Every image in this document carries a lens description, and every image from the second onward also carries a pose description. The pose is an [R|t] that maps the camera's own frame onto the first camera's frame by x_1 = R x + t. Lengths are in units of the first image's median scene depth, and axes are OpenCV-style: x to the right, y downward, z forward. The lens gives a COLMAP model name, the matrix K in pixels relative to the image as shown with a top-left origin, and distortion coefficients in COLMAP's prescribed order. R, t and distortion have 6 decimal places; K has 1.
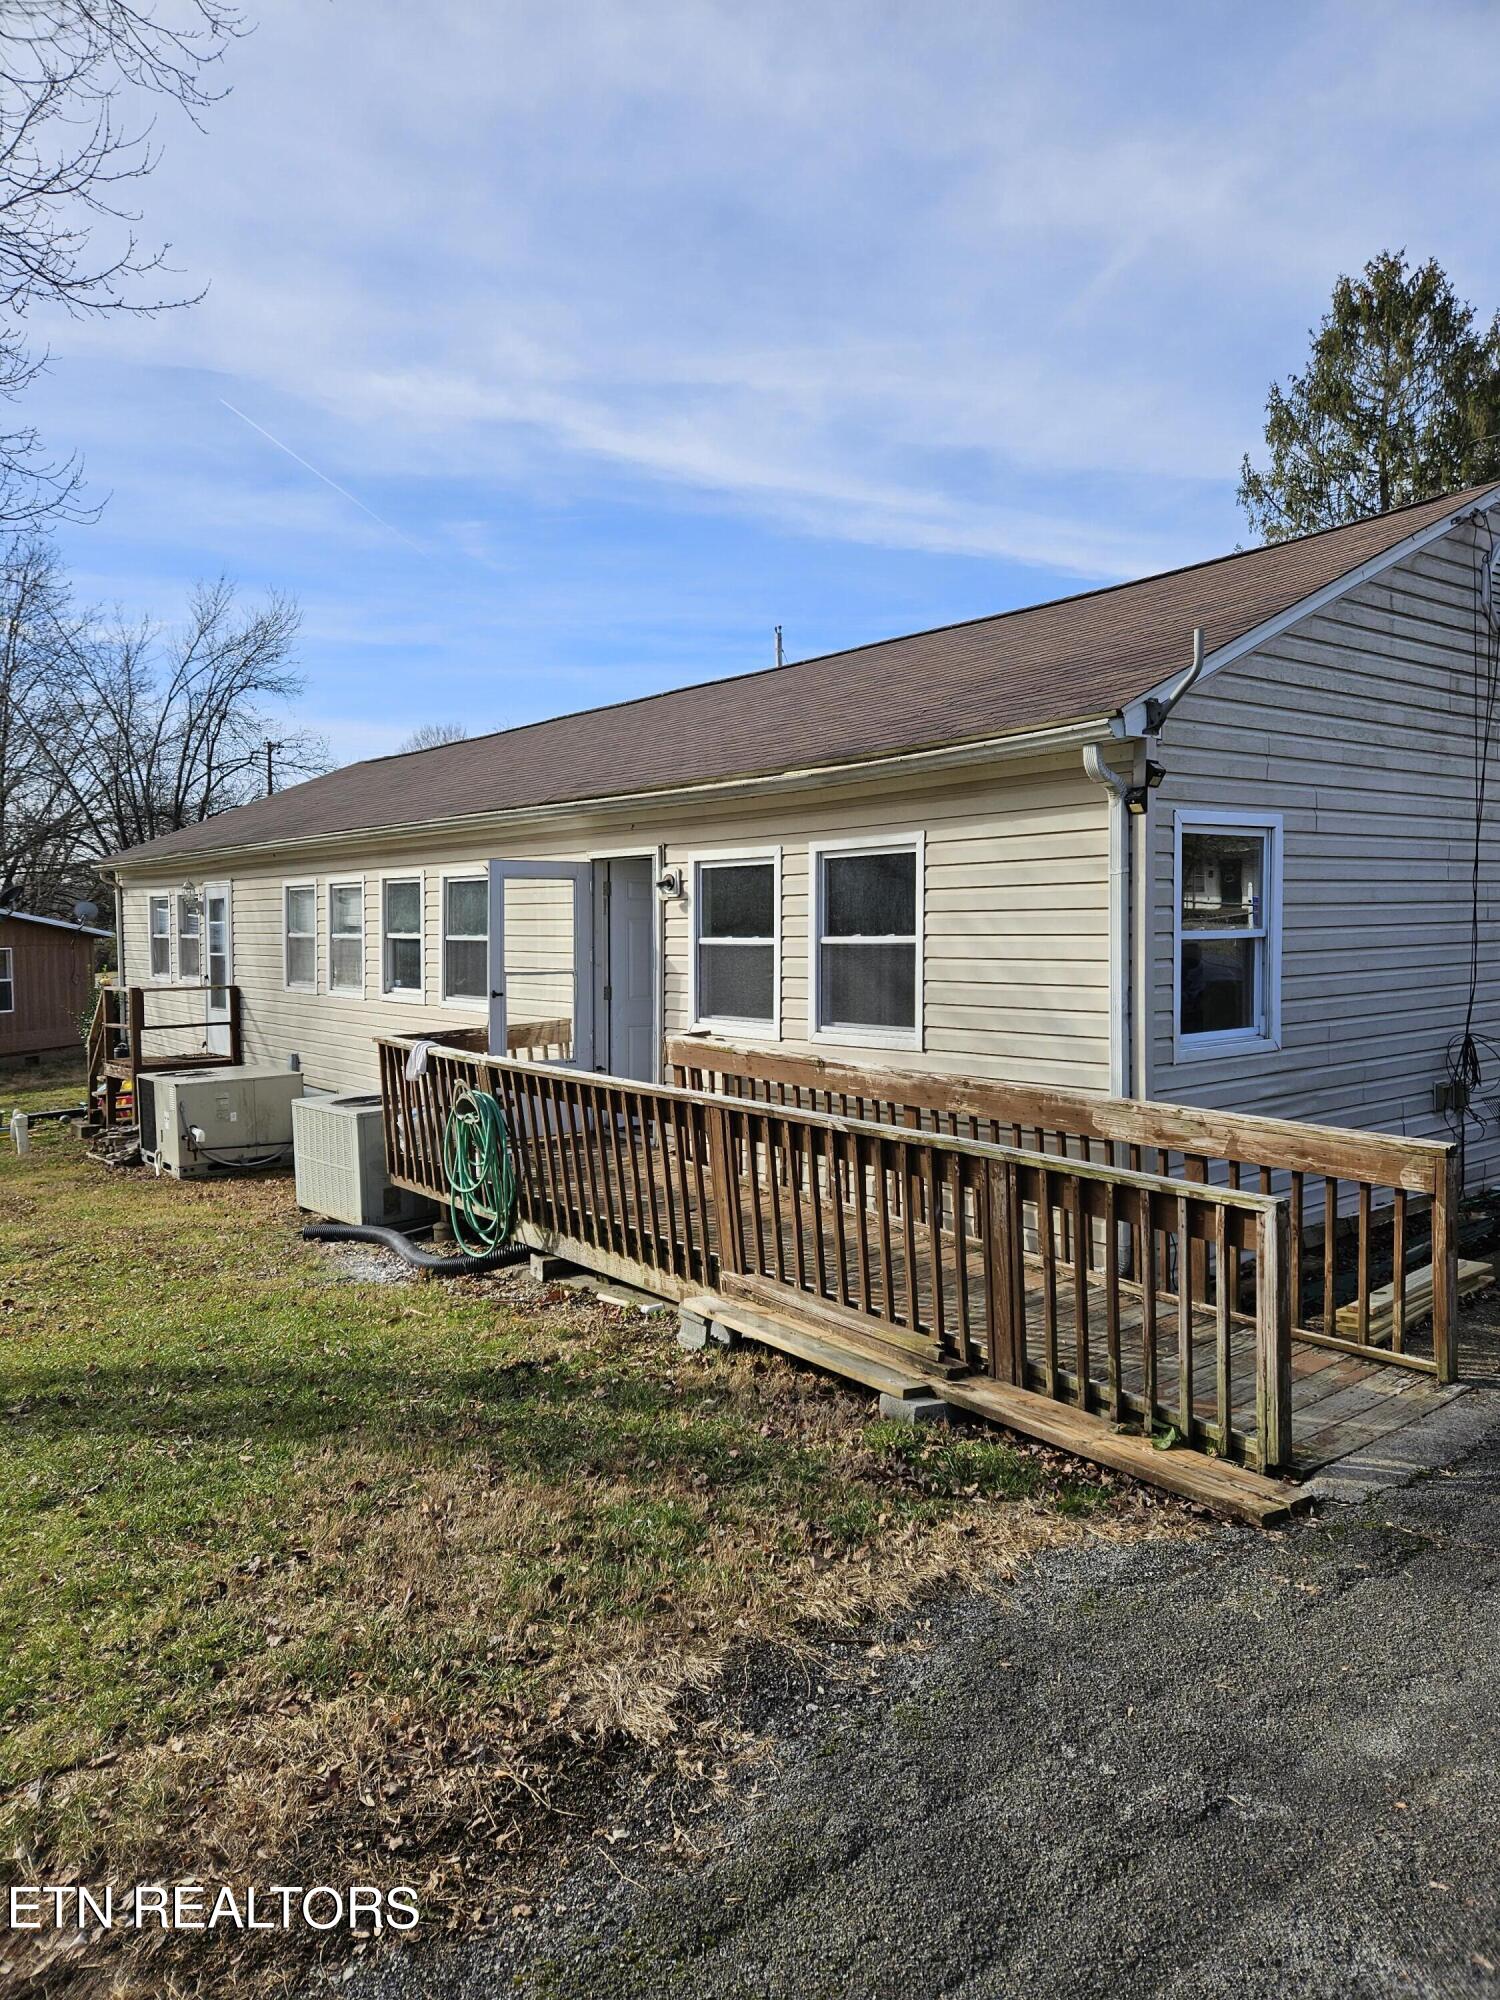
lens RADIAL K [[1330.7, 0, 744.5], [0, 1330.7, 993.2], [0, 0, 1]] dist [0.087788, -0.069813]
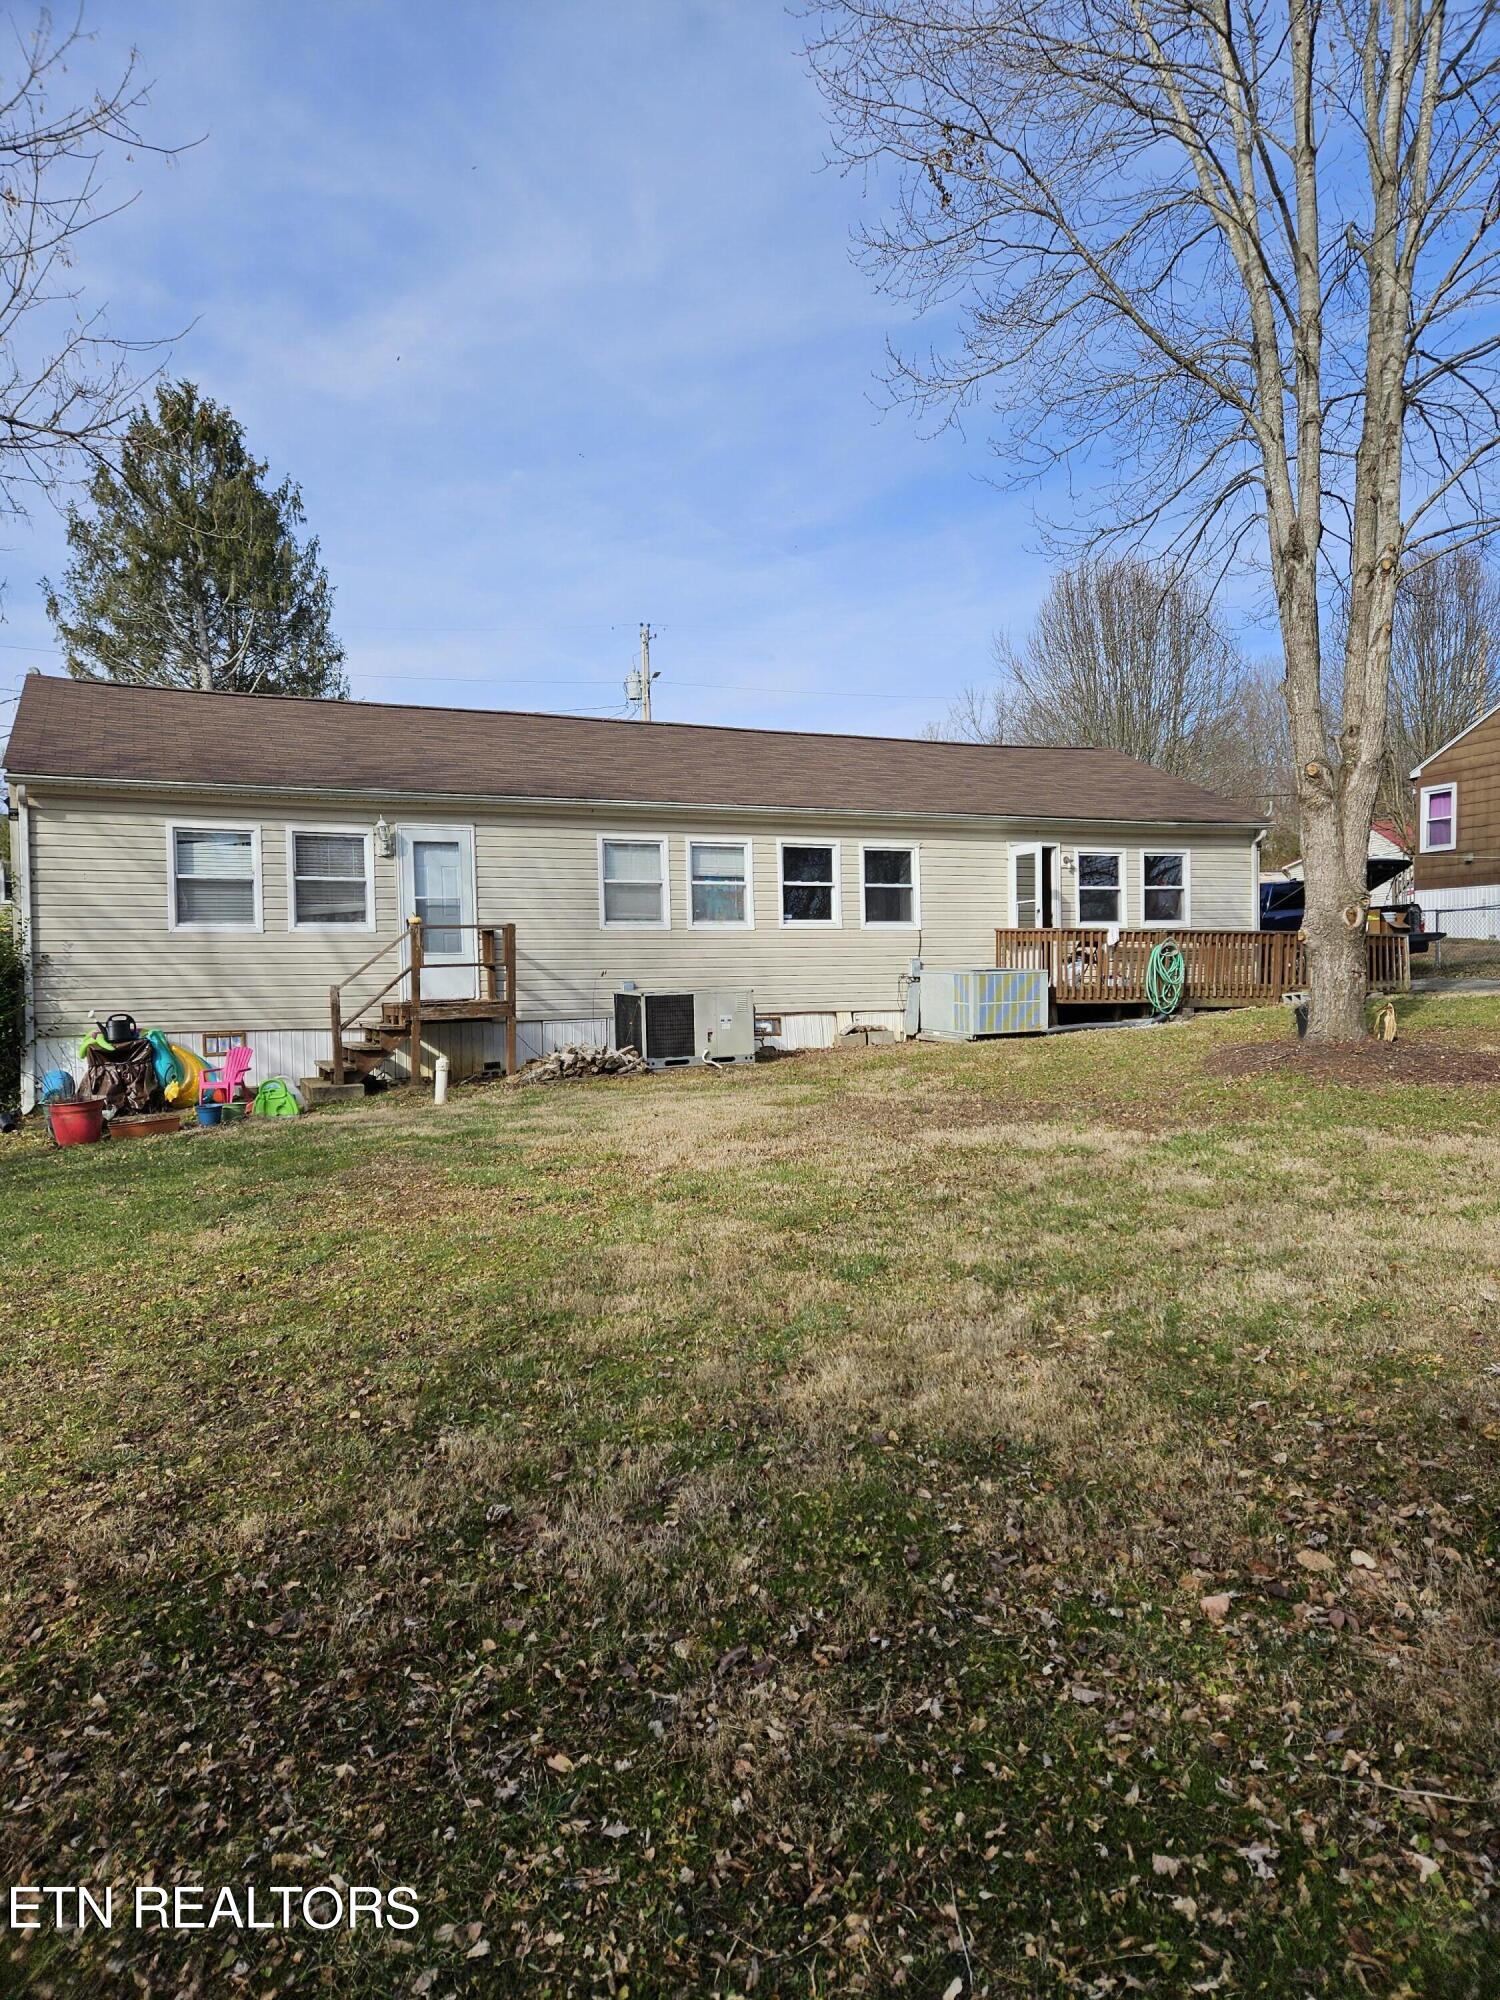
lens RADIAL K [[1330.7, 0, 744.5], [0, 1330.7, 993.2], [0, 0, 1]] dist [0.087788, -0.069813]
pose [[0.246576, -0.044180, 0.968116, -1.832103], [0.049260, 0.998240, 0.033009, 0.027842], [-0.967871, 0.039550, 0.248318, 0.763317]]
